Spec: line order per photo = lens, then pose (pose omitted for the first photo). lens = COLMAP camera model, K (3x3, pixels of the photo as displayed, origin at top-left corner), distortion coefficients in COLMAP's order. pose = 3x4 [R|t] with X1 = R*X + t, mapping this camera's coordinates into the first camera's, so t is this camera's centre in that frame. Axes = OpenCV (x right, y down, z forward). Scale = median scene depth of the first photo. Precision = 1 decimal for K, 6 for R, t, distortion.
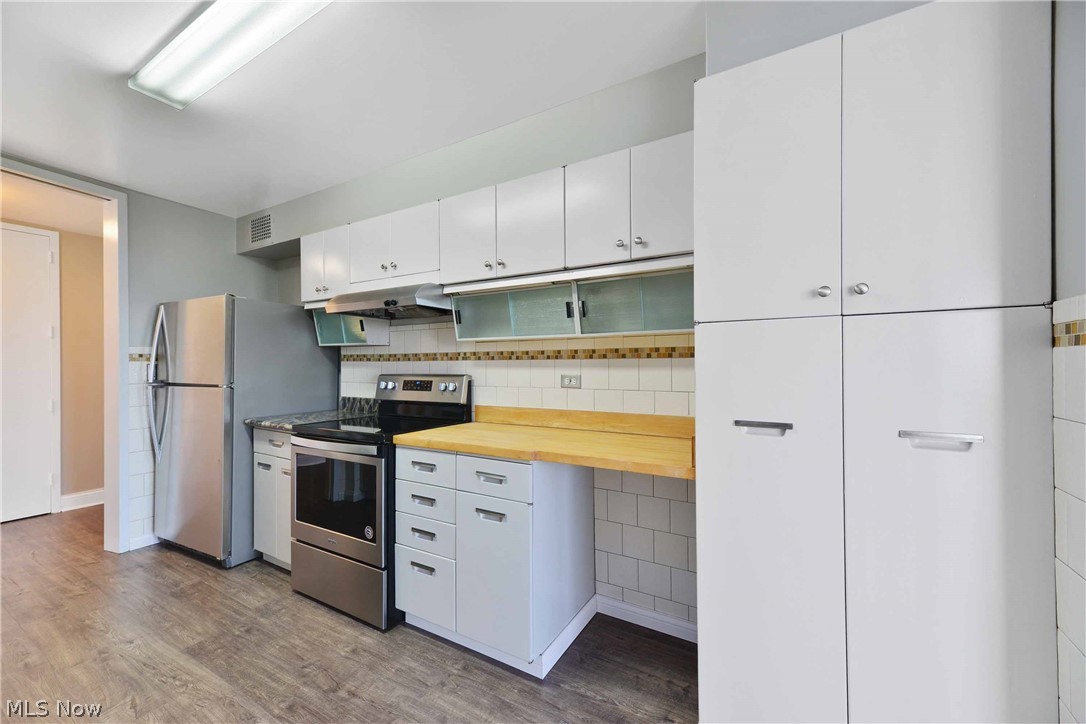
lens RADIAL K [[432.0, 0, 542.3], [0, 432.0, 363.3], [0, 0, 1]] dist [0.016205, -0.000062]
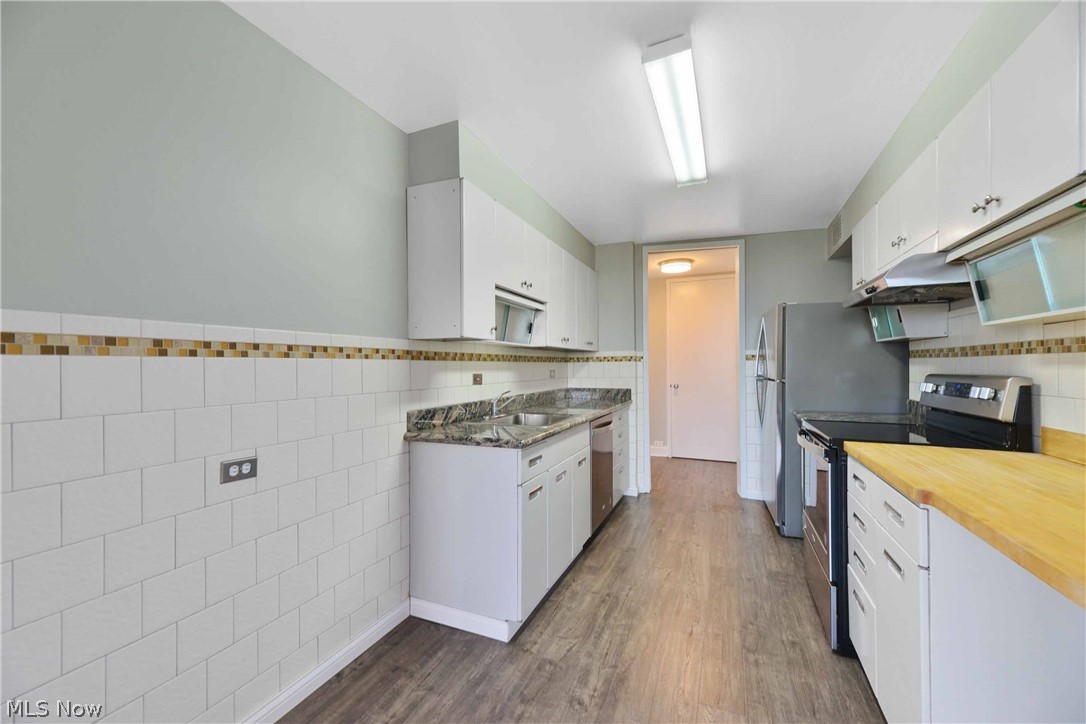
lens RADIAL K [[439.7, 0, 542.0], [0, 439.7, 365.0], [0, 0, 1]] dist [0.003444, -0.000010]
pose [[0.117243, -0.000281, -0.993103, 0.386548], [0.009493, 0.999955, 0.000838, 0.002024], [0.993058, -0.009525, 0.117241, 0.222803]]
